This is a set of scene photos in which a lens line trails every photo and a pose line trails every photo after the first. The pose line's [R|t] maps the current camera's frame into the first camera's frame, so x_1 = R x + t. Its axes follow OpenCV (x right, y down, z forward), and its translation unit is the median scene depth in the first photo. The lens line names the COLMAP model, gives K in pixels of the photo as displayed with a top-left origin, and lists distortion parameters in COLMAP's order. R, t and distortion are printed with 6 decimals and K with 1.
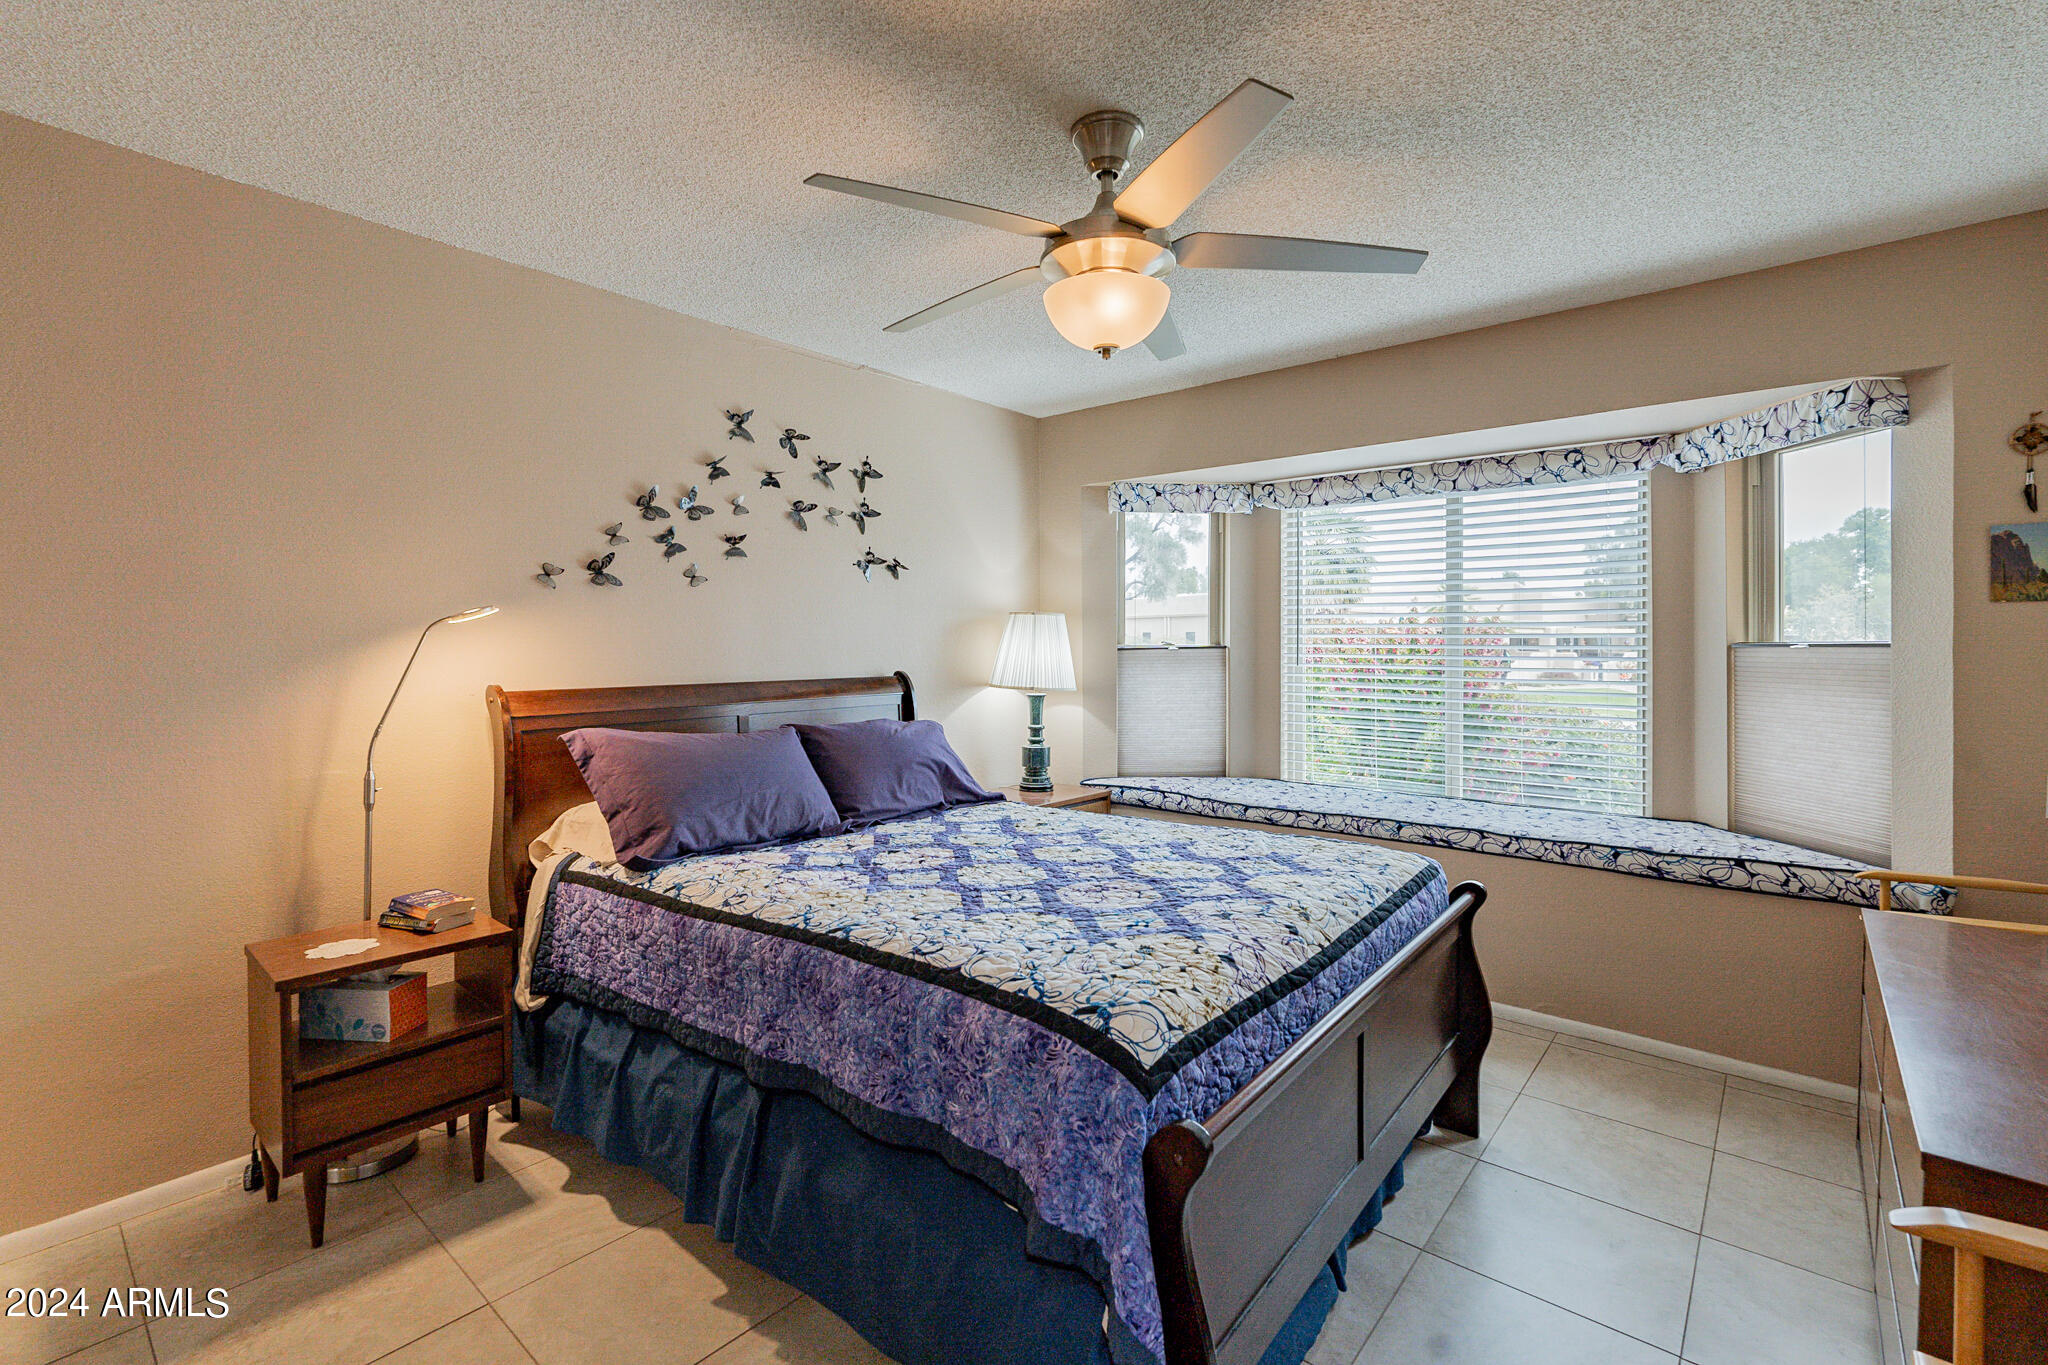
lens RADIAL K [[917.1, 0, 1020.4], [0, 917.1, 664.3], [0, 0, 1]] dist [-0.001244, -0.000966]
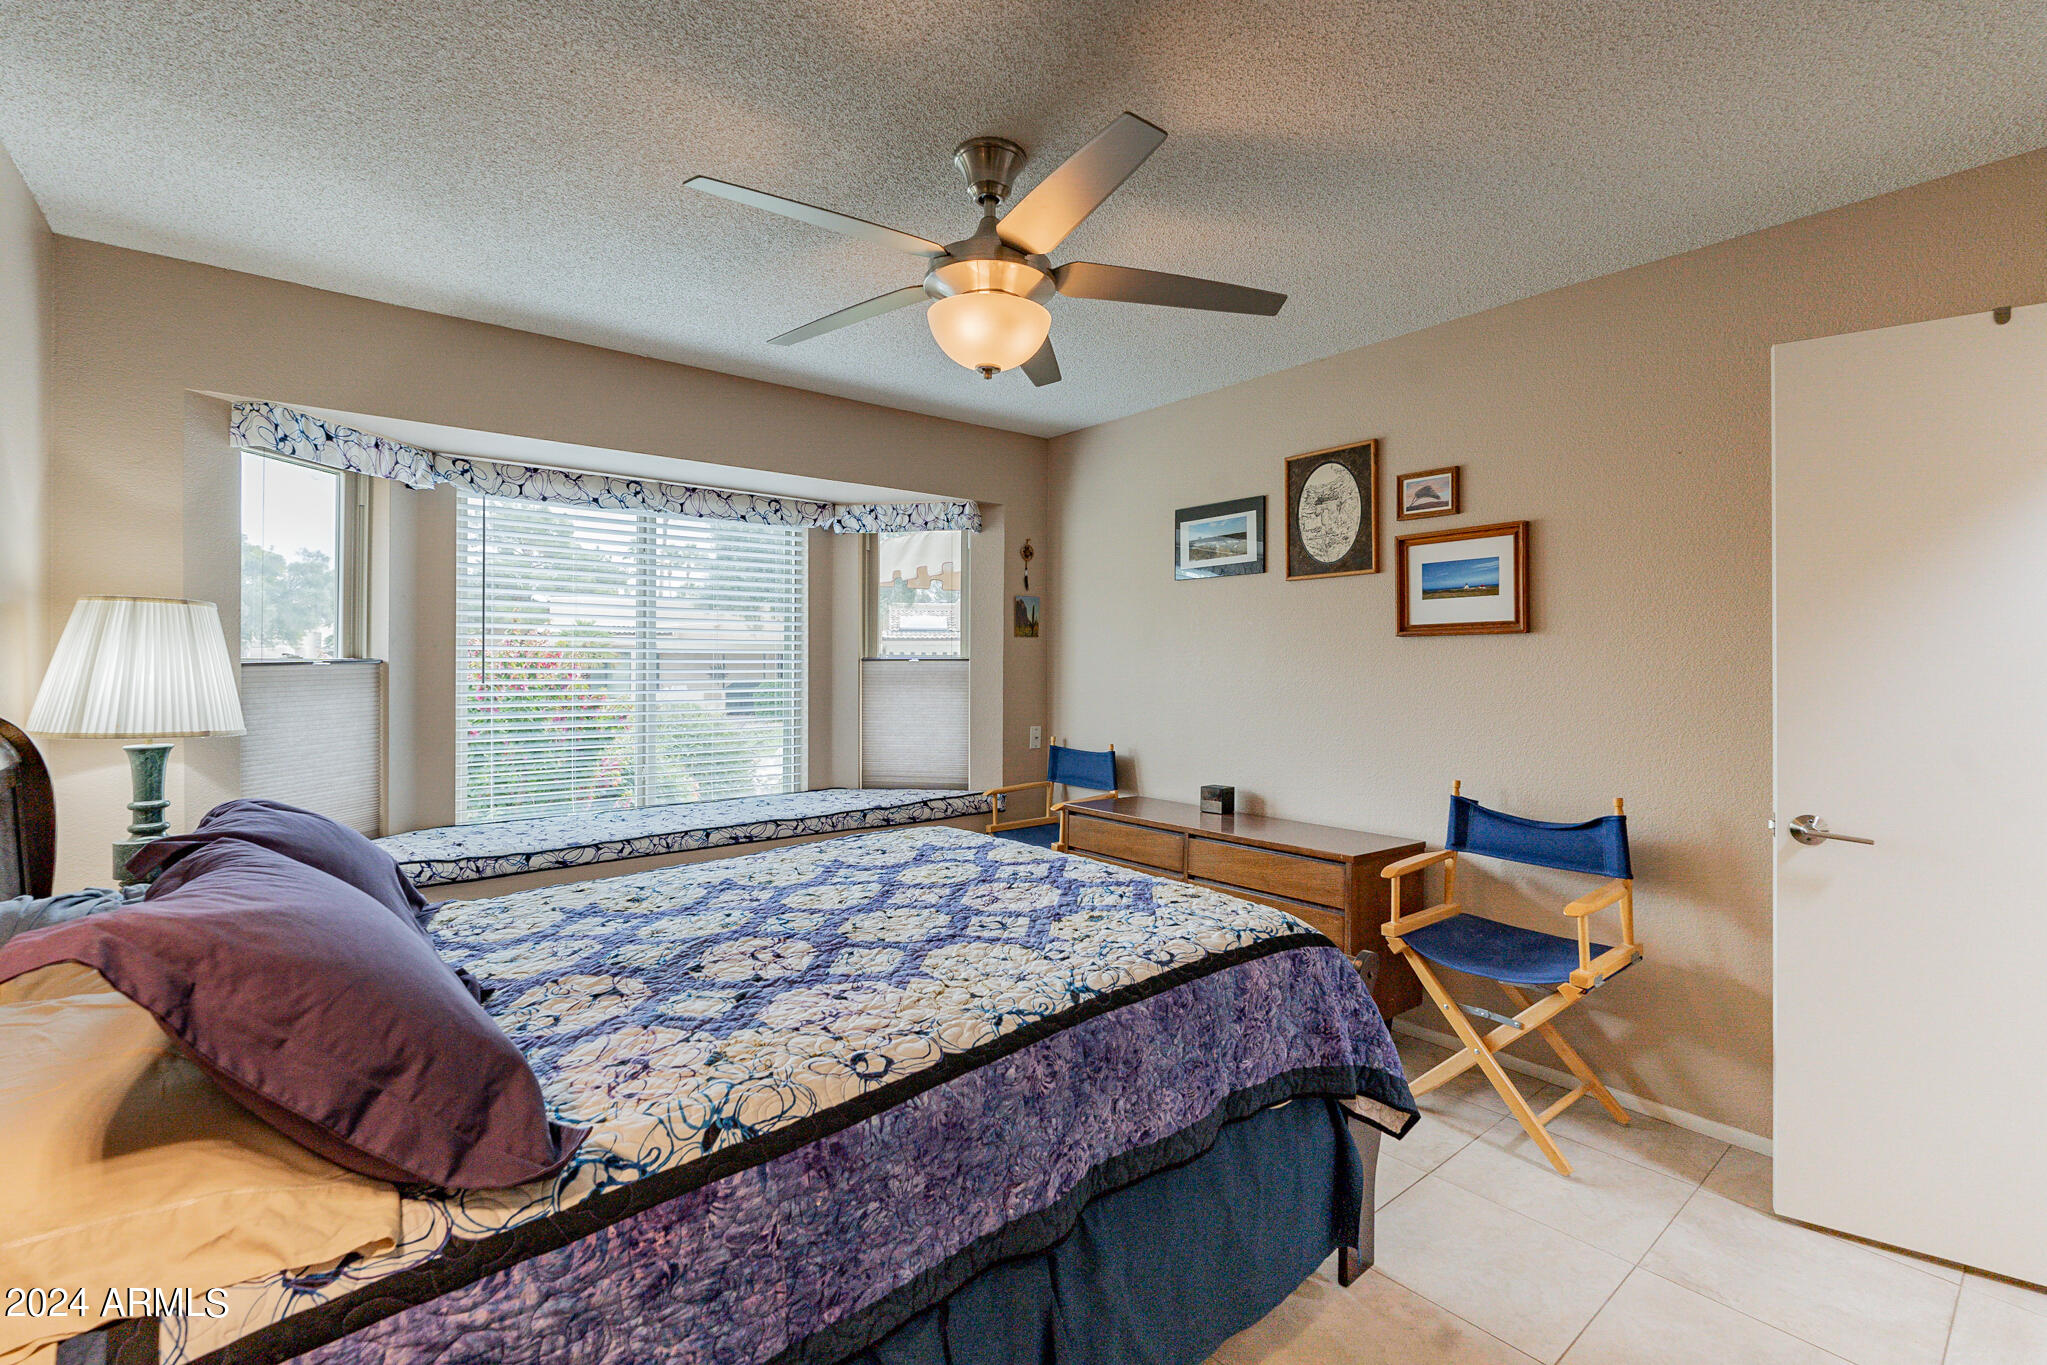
lens RADIAL K [[916.7, 0, 1018.7], [0, 916.7, 666.5], [0, 0, 1]] dist [-0.001244, -0.000966]
pose [[0.165900, -0.006416, 0.986122, -0.578936], [0.019271, 0.999809, 0.003263, -0.009285], [-0.985954, 0.018462, 0.165992, 0.504794]]
